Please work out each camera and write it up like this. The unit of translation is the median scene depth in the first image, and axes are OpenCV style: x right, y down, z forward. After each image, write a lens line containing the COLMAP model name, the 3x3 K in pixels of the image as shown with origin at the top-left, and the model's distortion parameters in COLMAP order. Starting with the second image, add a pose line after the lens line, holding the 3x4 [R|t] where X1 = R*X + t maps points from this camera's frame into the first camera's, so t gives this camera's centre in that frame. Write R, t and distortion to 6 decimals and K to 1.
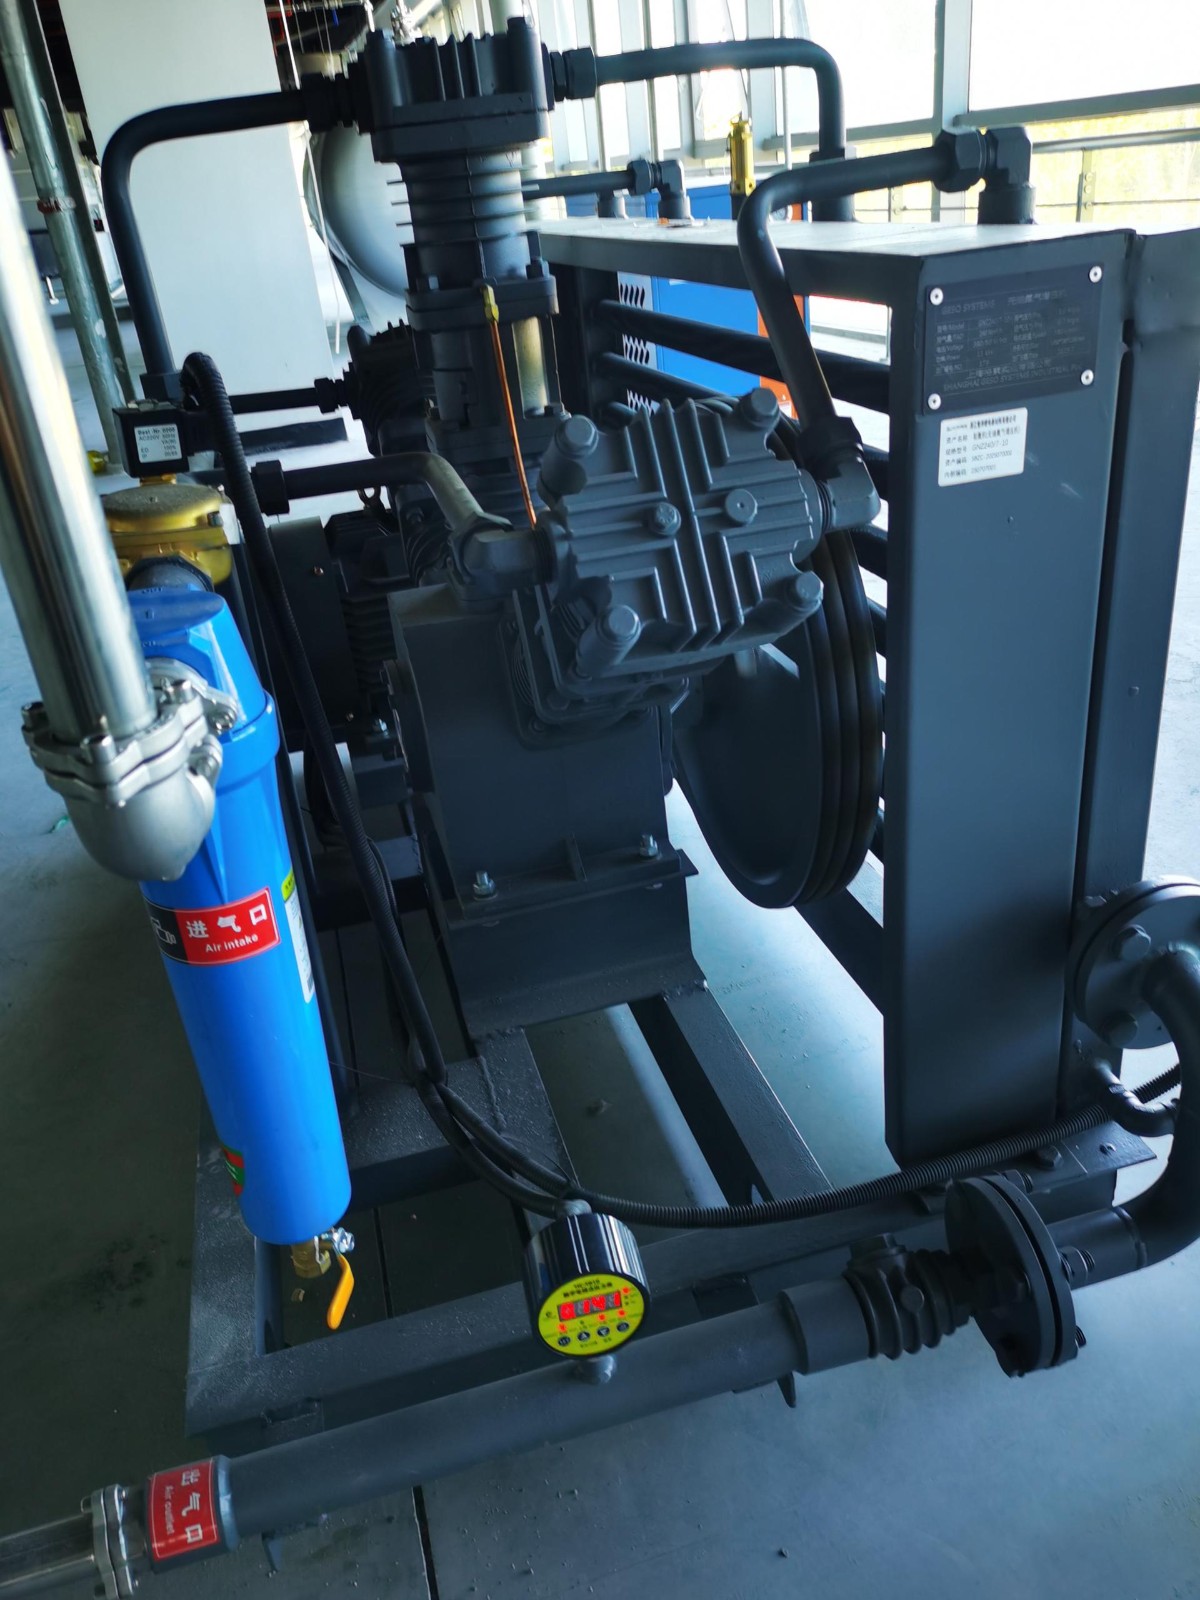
lens RADIAL K [[1256.2, 0, 598.2], [0, 1256.2, 800.9], [0, 0, 1]] dist [0.052277, -0.039919]
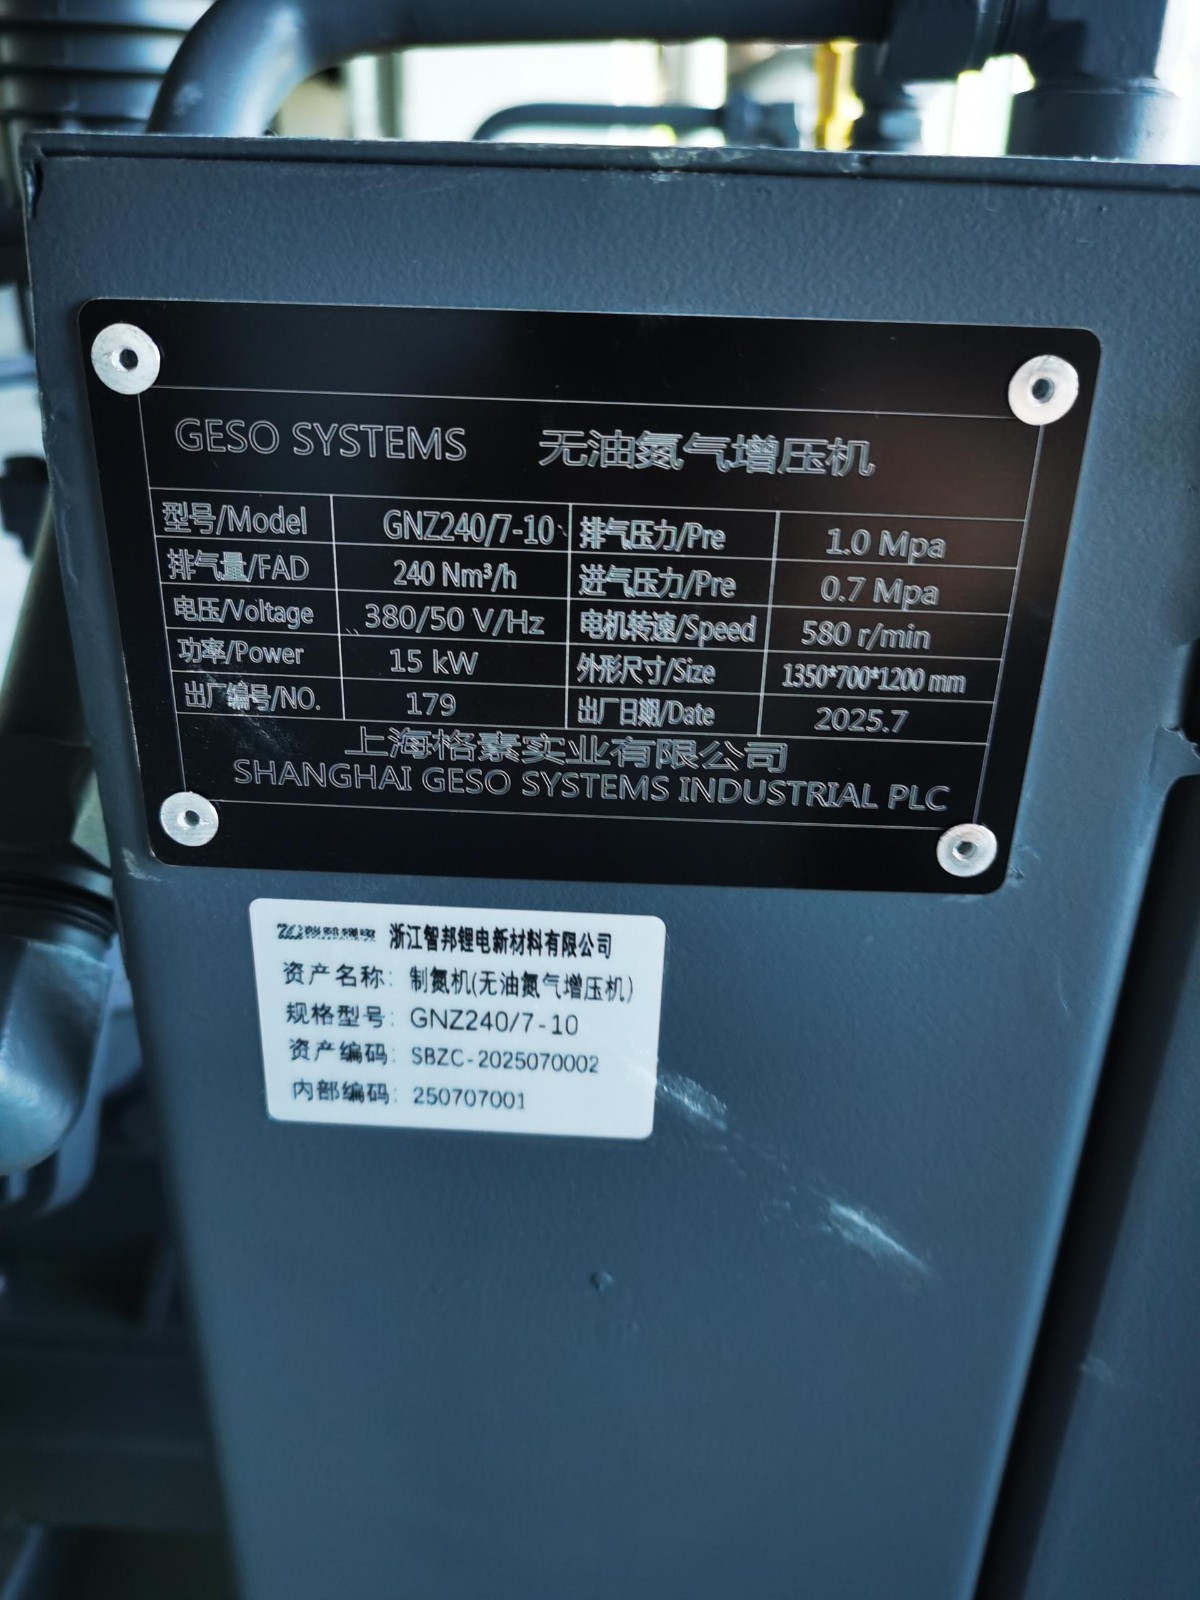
lens RADIAL K [[1256.2, 0, 608.1], [0, 1256.2, 794.5], [0, 0, 1]] dist [0.052277, -0.039919]
pose [[0.945574, 0.237027, -0.222954, 0.360157], [-0.241044, 0.970468, 0.009431, -0.318862], [0.218605, 0.044824, 0.974783, 0.750815]]
